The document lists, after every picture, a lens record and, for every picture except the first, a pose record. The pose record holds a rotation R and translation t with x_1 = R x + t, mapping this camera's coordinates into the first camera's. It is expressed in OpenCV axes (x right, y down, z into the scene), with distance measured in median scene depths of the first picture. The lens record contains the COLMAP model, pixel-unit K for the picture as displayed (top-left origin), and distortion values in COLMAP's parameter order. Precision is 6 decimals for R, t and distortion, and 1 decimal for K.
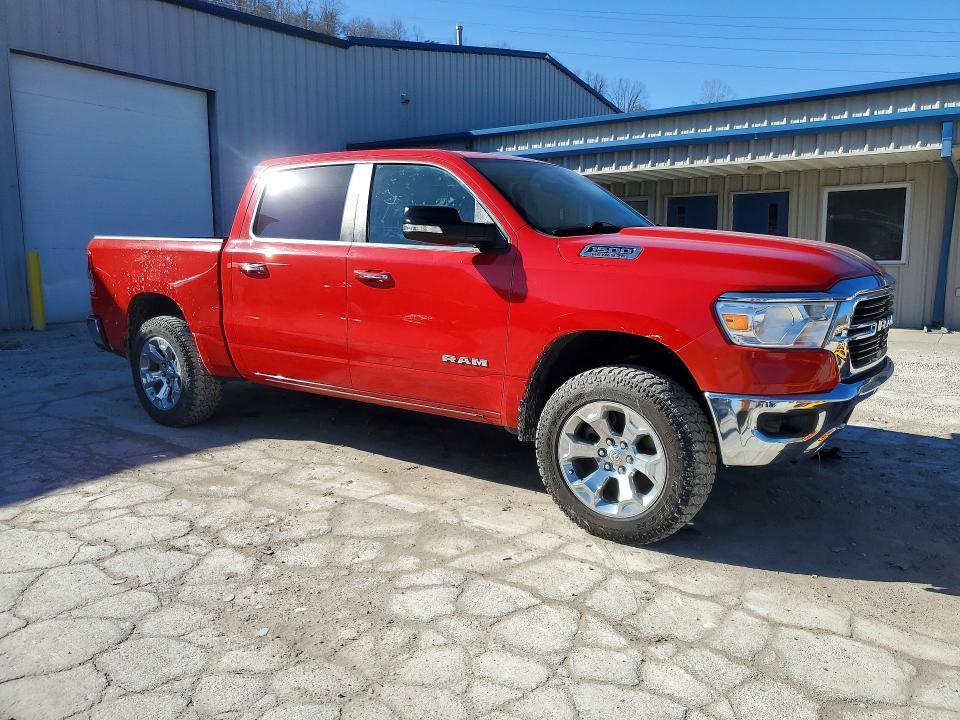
lens RADIAL K [[712.1, 0, 482.0], [0, 712.1, 326.4], [0, 0, 1]] dist [0.097018, -0.124422]
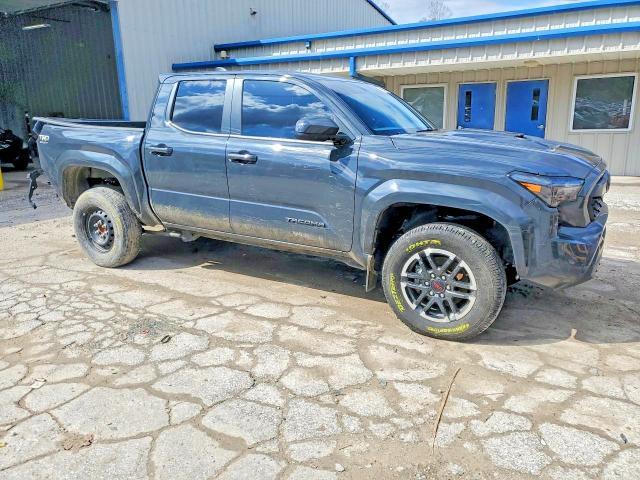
lens RADIAL K [[495.0, 0, 319.1], [0, 495.0, 217.8], [0, 0, 1]] dist [0.012785, 0.003603]
pose [[0.997396, -0.024267, 0.067911, -0.263452], [0.018770, 0.996583, 0.080441, -0.022194], [-0.069631, -0.078956, 0.994443, 0.188848]]
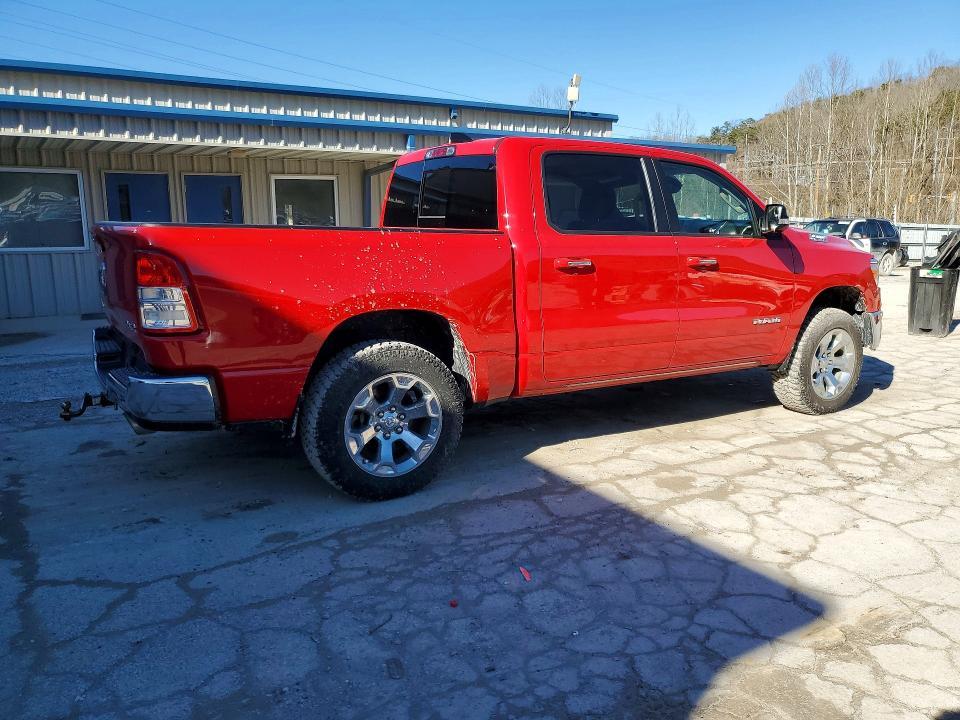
lens RADIAL K [[718.3, 0, 480.0], [0, 718.3, 360.0], [0, 0, 1]] dist [0.005253, -0.004529]
pose [[0.426710, -0.169128, 0.888434, -1.204644], [0.103184, 0.985048, 0.137961, -0.098889], [-0.898483, 0.032803, 0.437781, 0.745033]]
